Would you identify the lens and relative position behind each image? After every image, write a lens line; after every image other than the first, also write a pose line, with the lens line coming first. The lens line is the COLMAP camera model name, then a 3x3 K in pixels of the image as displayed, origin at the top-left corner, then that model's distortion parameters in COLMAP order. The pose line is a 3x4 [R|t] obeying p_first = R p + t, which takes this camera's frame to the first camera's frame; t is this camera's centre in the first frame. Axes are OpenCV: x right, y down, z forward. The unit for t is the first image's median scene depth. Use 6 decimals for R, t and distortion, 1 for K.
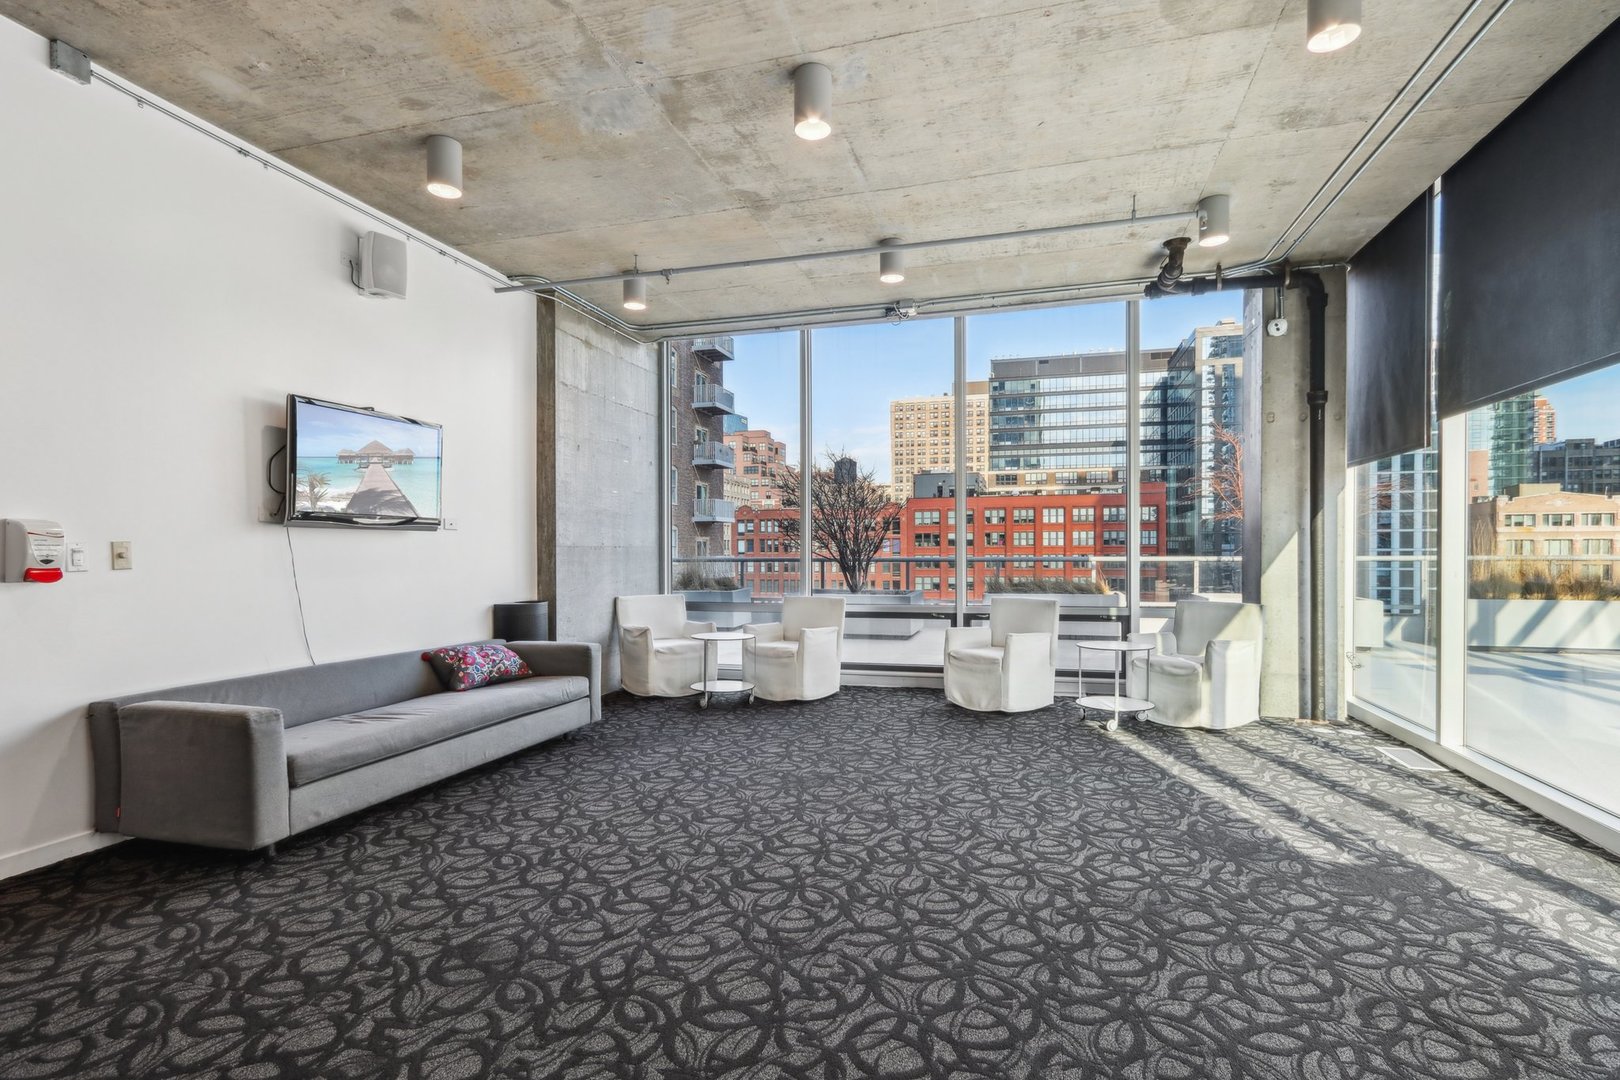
lens RADIAL K [[794.7, 0, 811.8], [0, 794.7, 554.0], [0, 0, 1]] dist [0.022794, 0.000116]
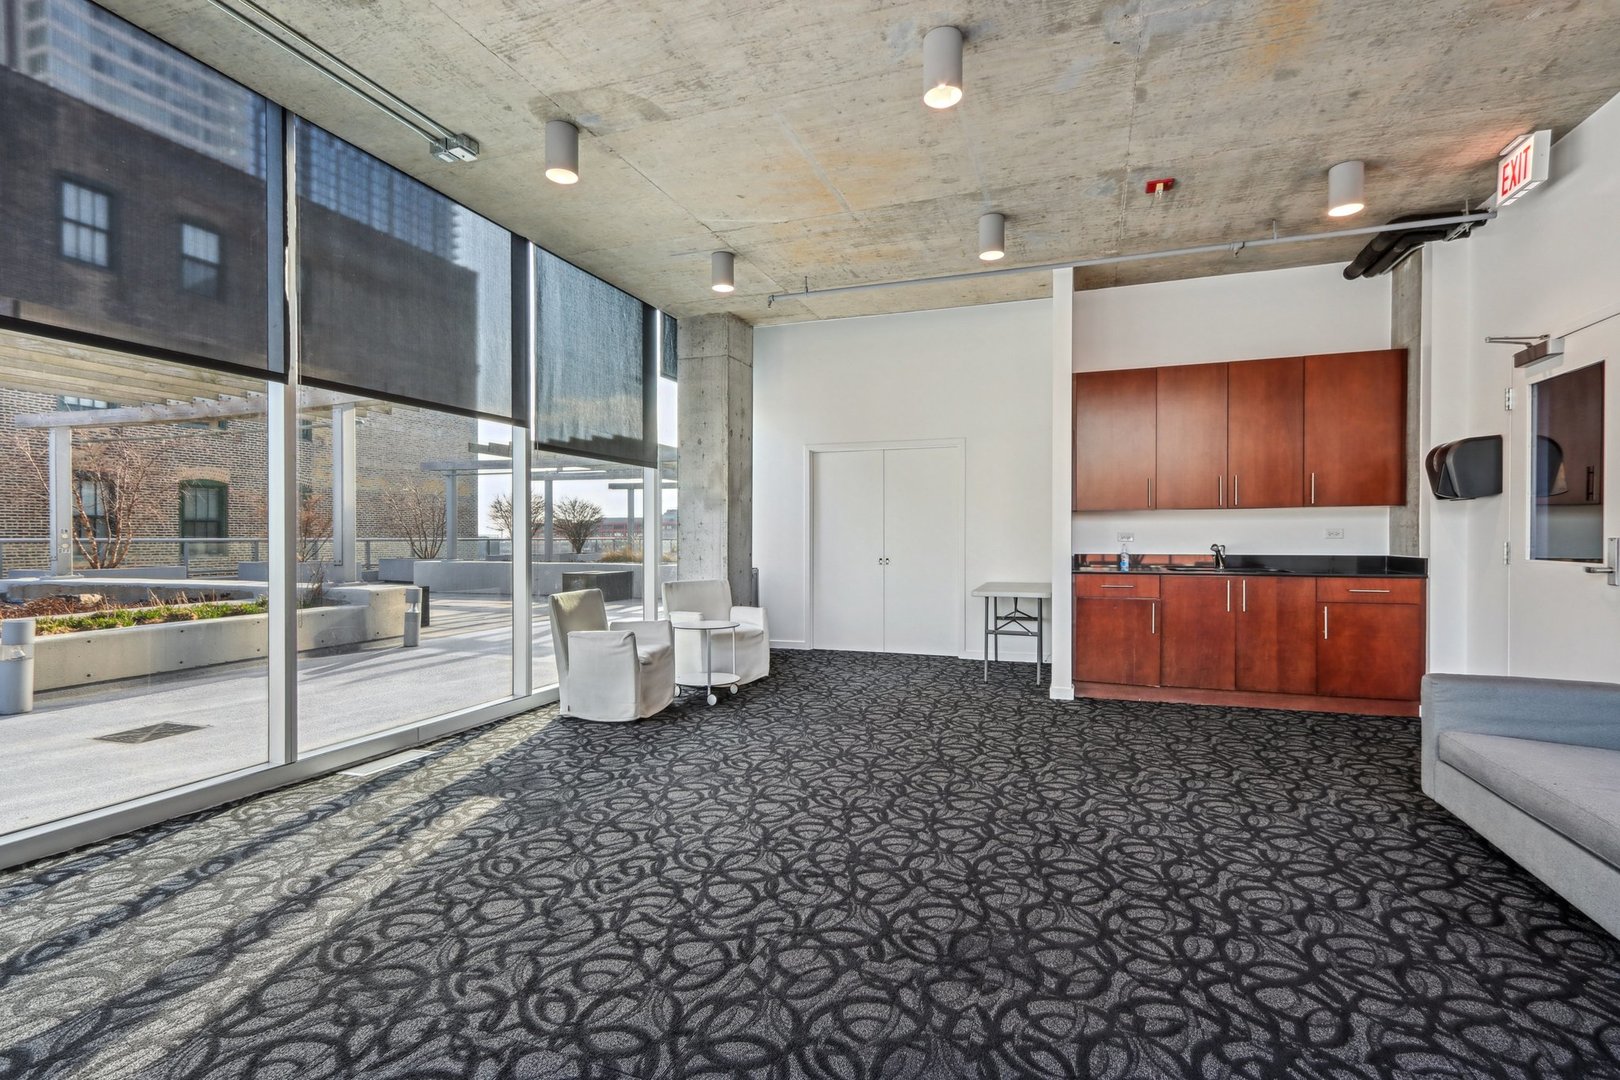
lens RADIAL K [[753.7, 0, 804.5], [0, 753.7, 555.0], [0, 0, 1]] dist [-0.019931, 0.002867]
pose [[-0.997260, 0.002175, 0.073944, 0.099693], [0.004024, 0.999683, 0.024863, -0.000949], [-0.073867, 0.025092, -0.996952, 1.887017]]
